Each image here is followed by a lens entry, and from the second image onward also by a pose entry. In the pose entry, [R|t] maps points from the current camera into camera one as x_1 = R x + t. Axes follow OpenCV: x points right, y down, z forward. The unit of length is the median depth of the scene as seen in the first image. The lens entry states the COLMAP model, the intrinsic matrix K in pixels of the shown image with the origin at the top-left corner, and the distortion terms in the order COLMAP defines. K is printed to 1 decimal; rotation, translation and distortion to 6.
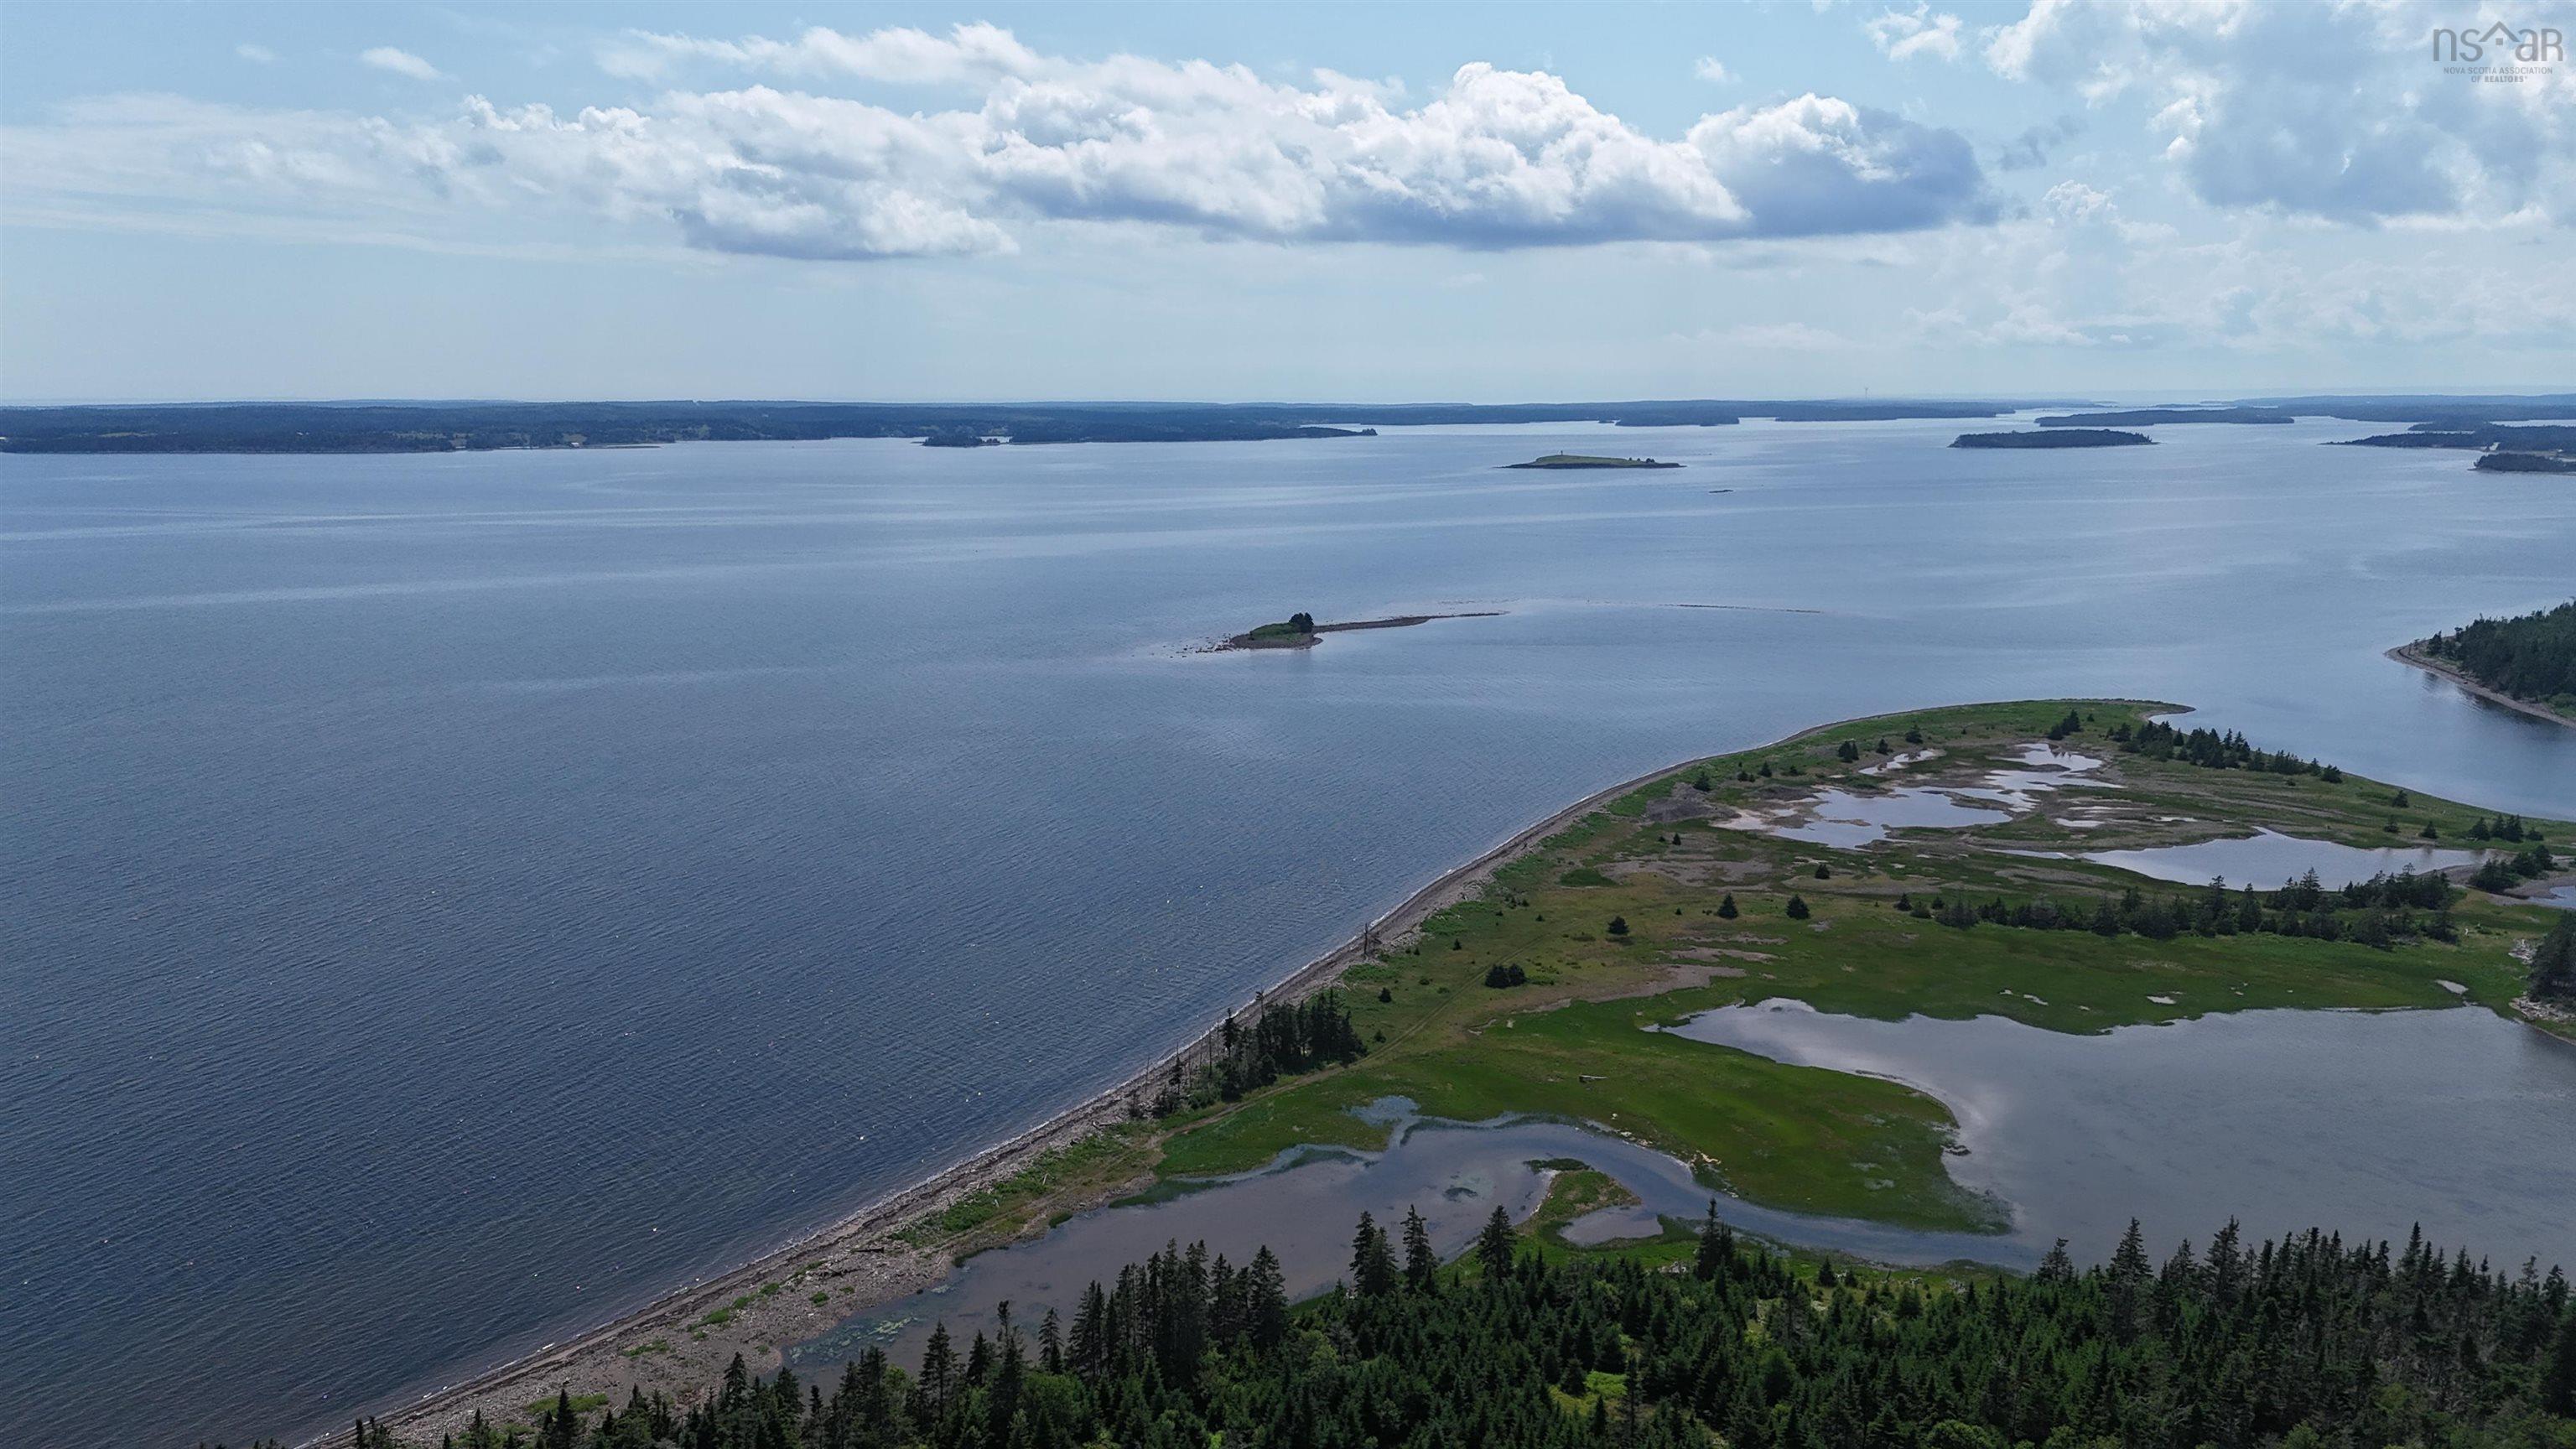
lens RADIAL K [[1888.3, 0, 1298.7], [0, 1888.3, 727.7], [0, 0, 1]] dist [0.080026, -0.079763]
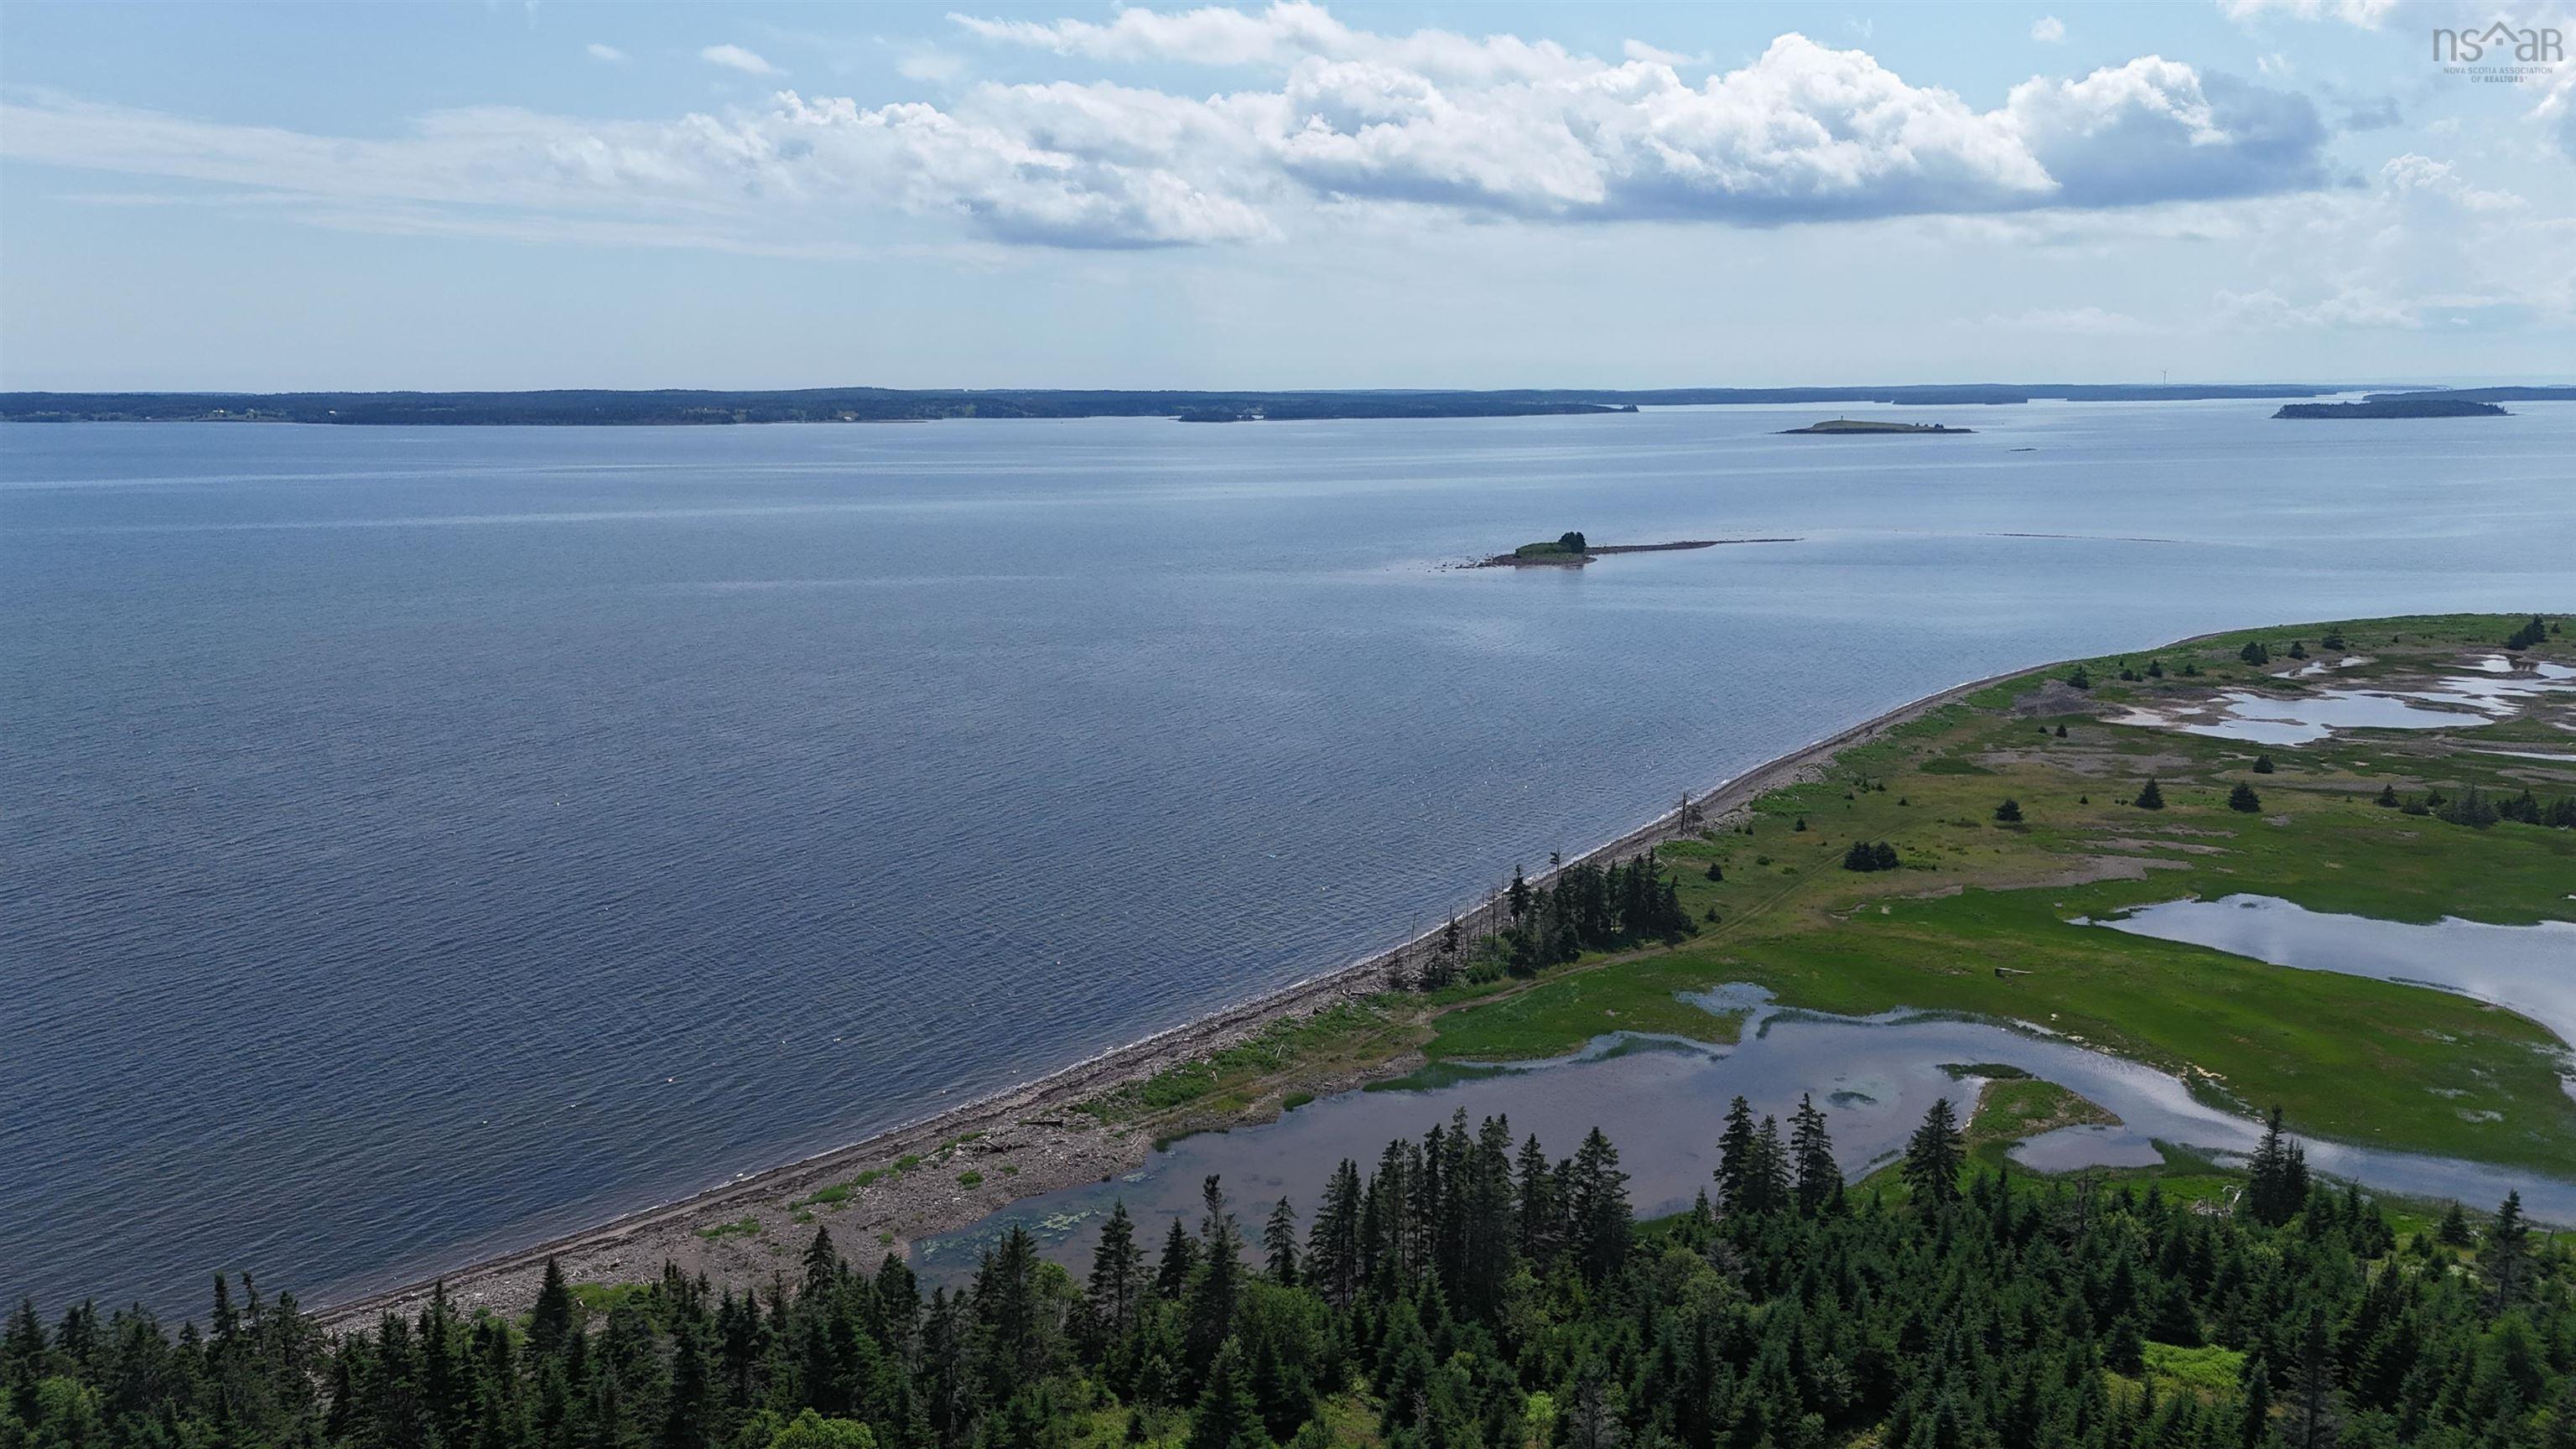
lens RADIAL K [[1888.3, 0, 1298.7], [0, 1888.3, 727.7], [0, 0, 1]] dist [0.080026, -0.079763]
pose [[0.991314, 0.020088, -0.129971, -0.029375], [-0.019578, 0.999795, 0.005201, 0.099083], [0.130049, -0.002611, 0.991504, 0.243870]]
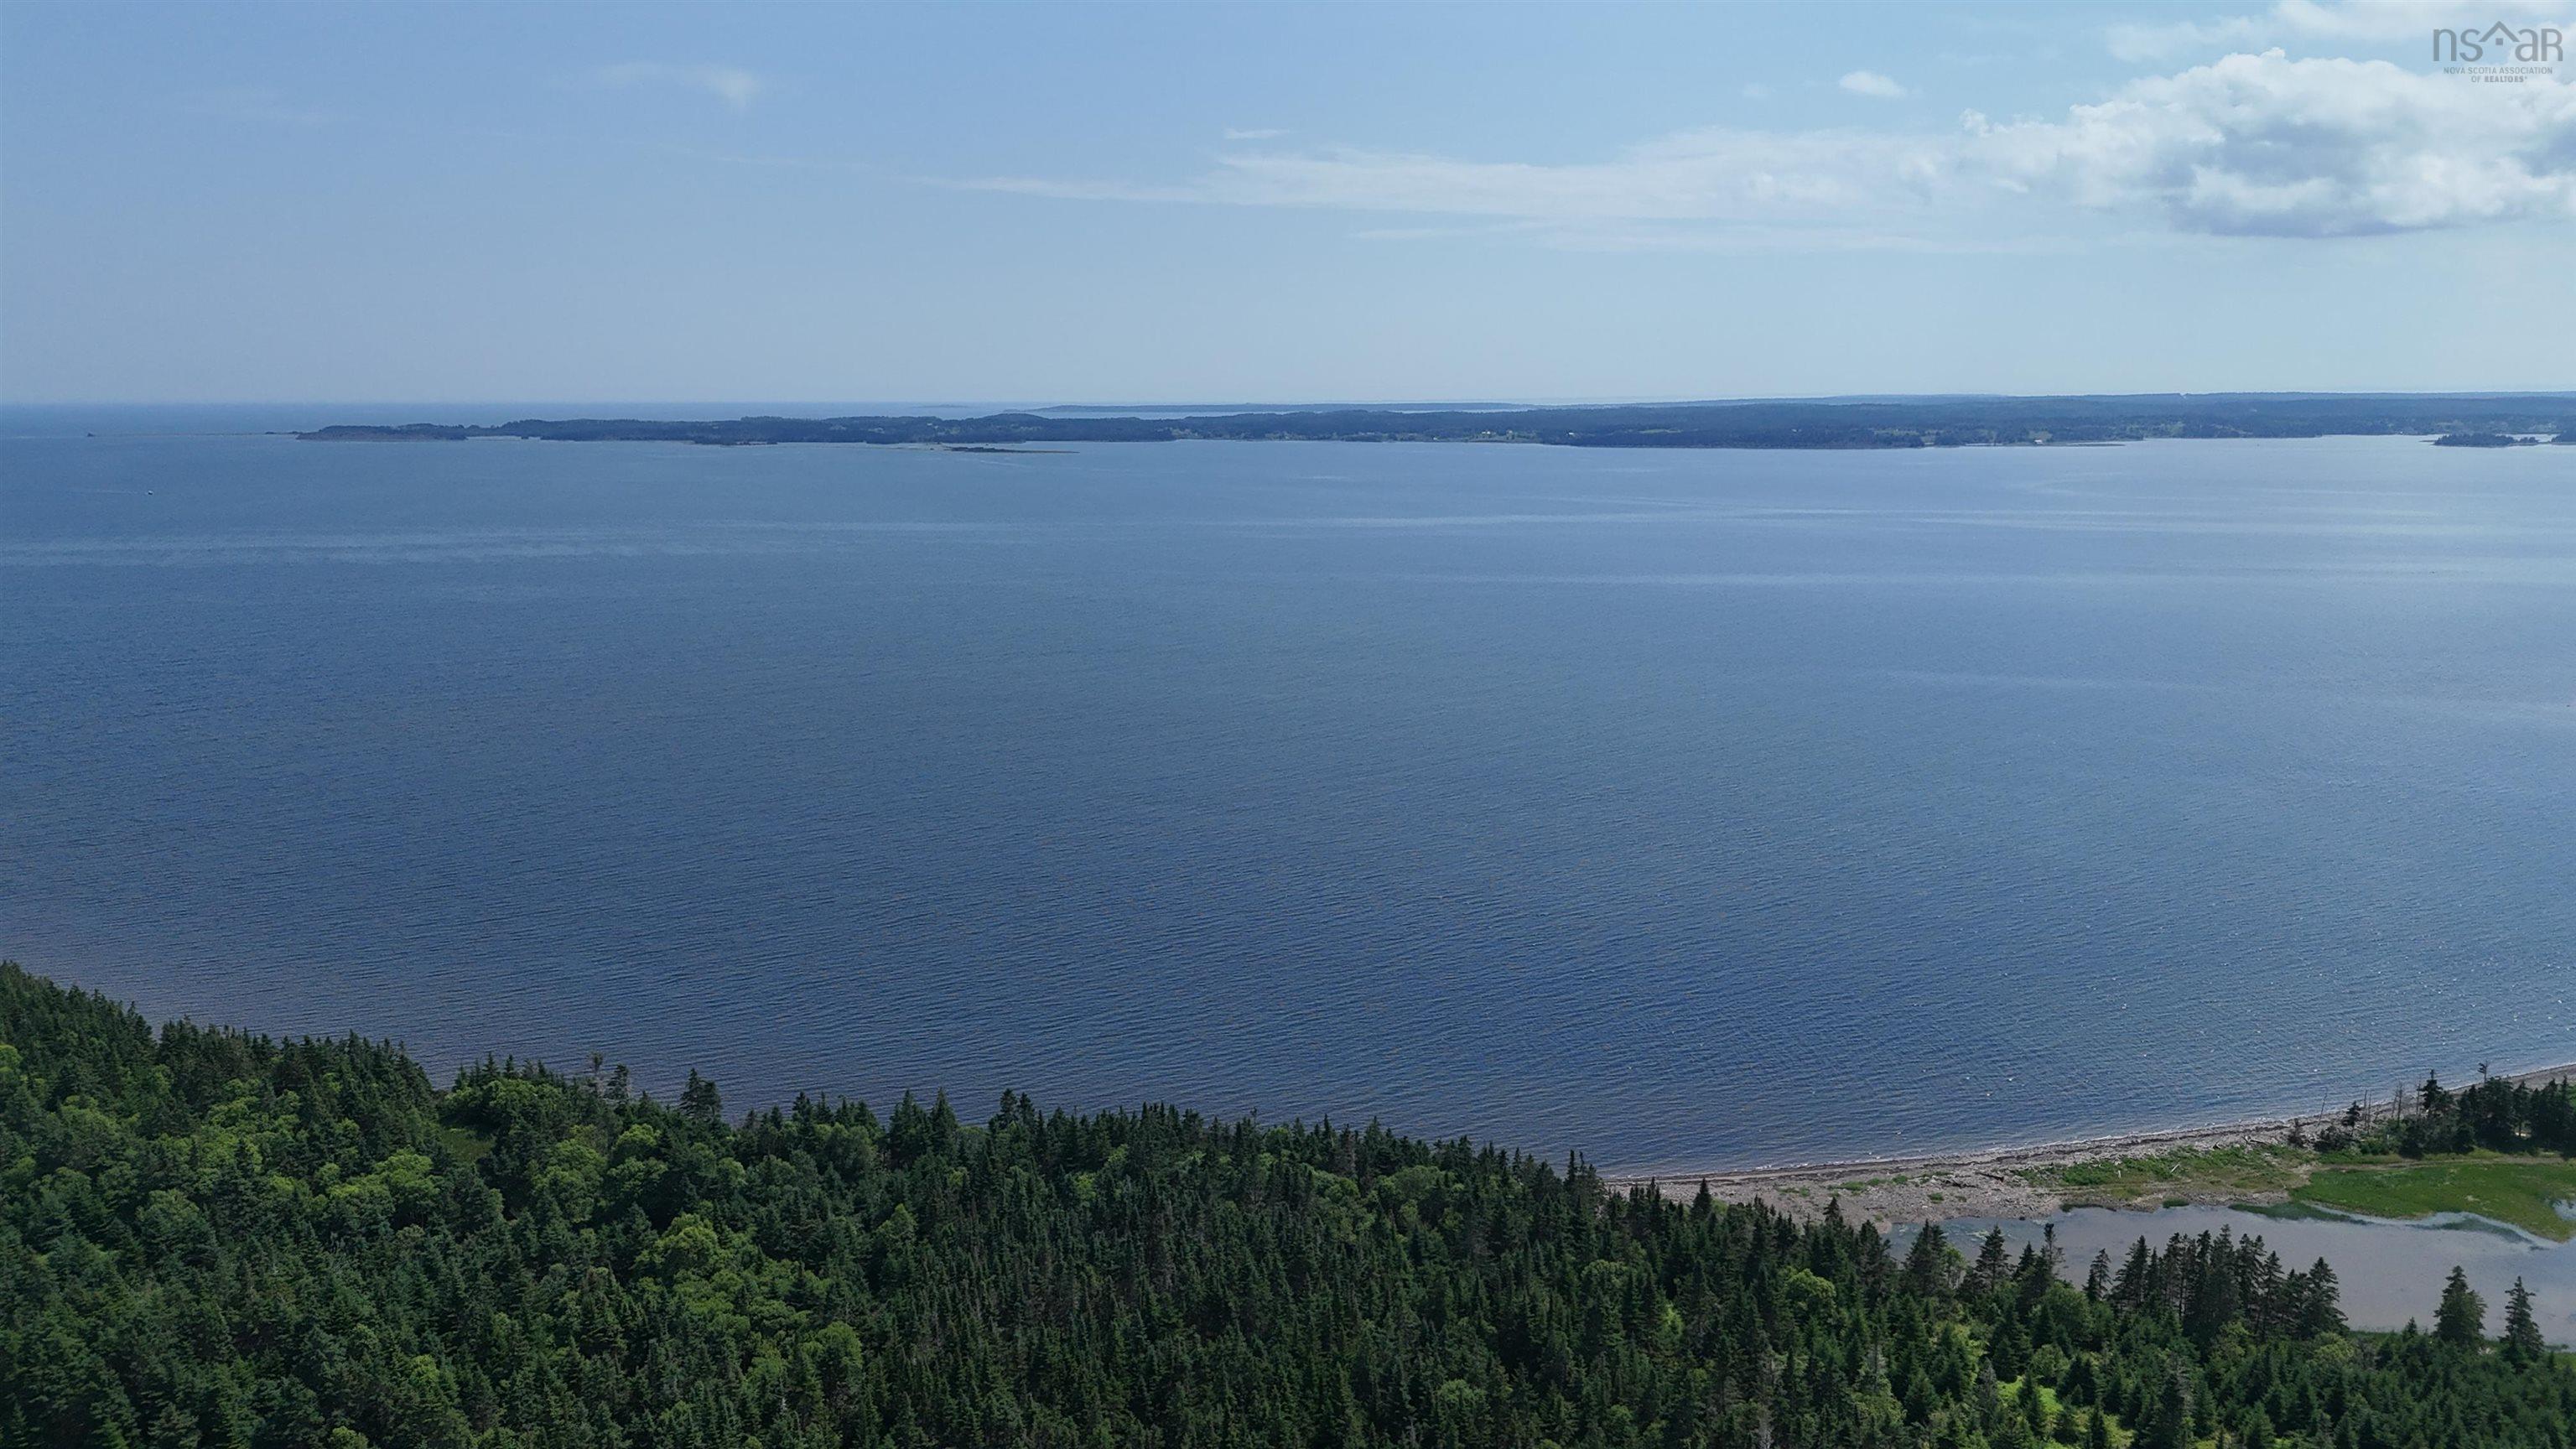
lens RADIAL K [[1888.3, 0, 1298.7], [0, 1888.3, 727.7], [0, 0, 1]] dist [0.080026, -0.079763]
pose [[0.743731, 0.113999, -0.658687, 0.181191], [-0.111483, 0.992704, 0.045930, -0.010427], [0.659117, 0.039273, 0.751014, -0.171814]]
